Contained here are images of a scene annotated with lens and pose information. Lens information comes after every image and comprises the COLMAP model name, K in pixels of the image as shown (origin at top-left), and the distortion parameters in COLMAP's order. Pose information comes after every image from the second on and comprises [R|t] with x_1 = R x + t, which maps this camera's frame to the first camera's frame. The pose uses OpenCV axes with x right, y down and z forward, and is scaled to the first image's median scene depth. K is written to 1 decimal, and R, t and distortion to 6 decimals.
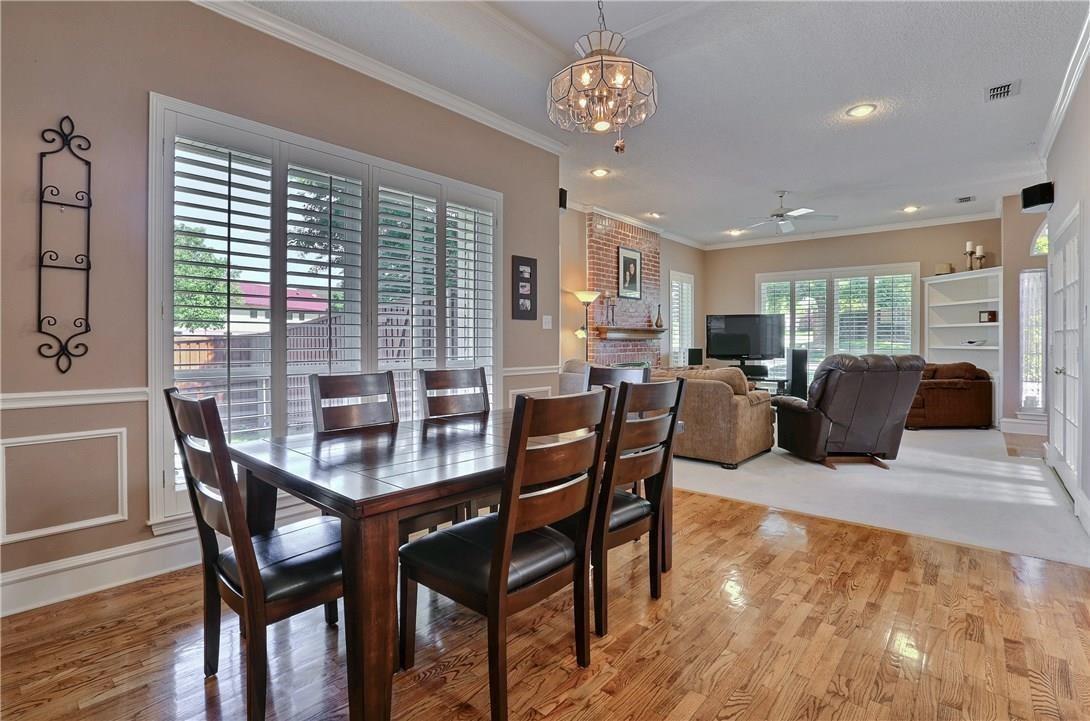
lens RADIAL K [[474.2, 0, 539.9], [0, 474.2, 349.7], [0, 0, 1]] dist [-0.032042, 0.000240]
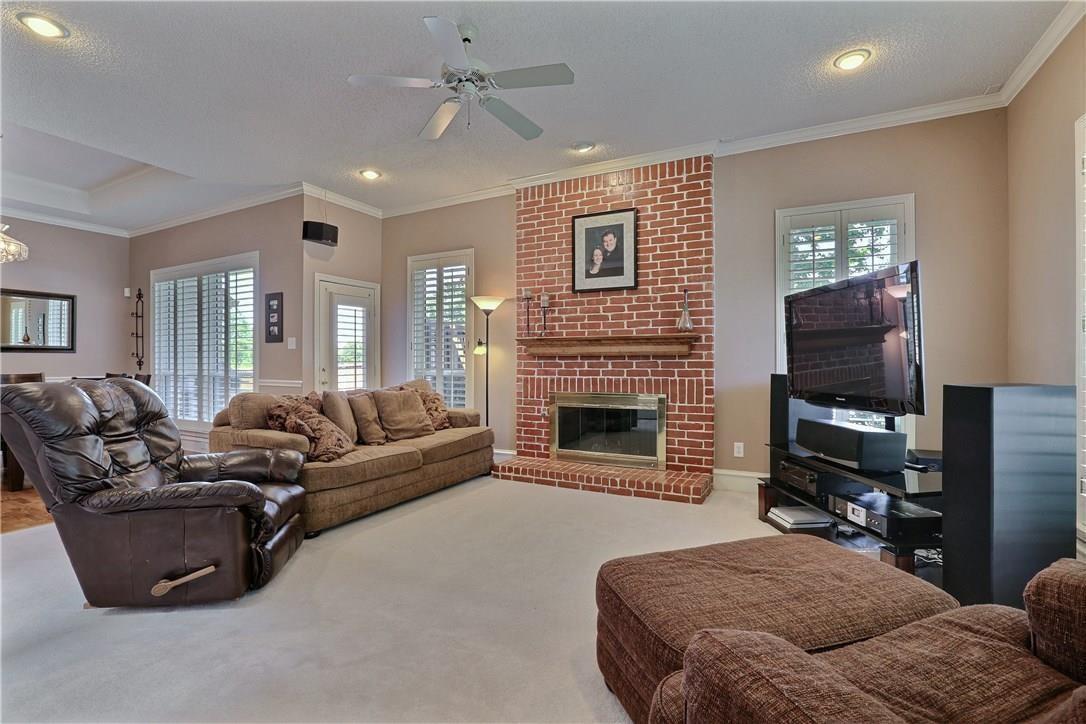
lens RADIAL K [[486.8, 0, 543.0], [0, 486.8, 362.0], [0, 0, 1]] dist [-0.030411, 0.006547]
pose [[0.285447, -0.001088, -0.958394, 1.347106], [-0.014780, 0.999875, -0.005537, -0.014875], [0.958281, 0.015746, 0.285395, 1.269199]]
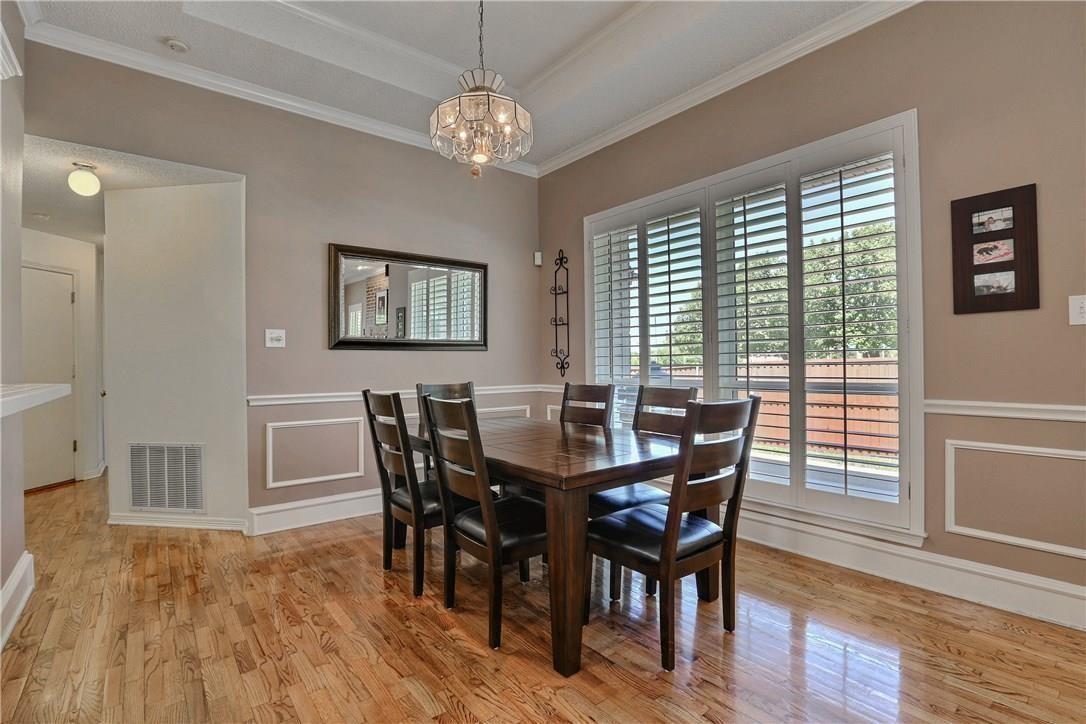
lens RADIAL K [[486.8, 0, 543.0], [0, 486.8, 362.0], [0, 0, 1]] dist [-0.030411, 0.006547]
pose [[-0.118341, 0.006219, -0.992953, 0.525708], [-0.000338, 0.999980, 0.006303, -0.011474], [0.992973, 0.001082, -0.118337, 0.547786]]
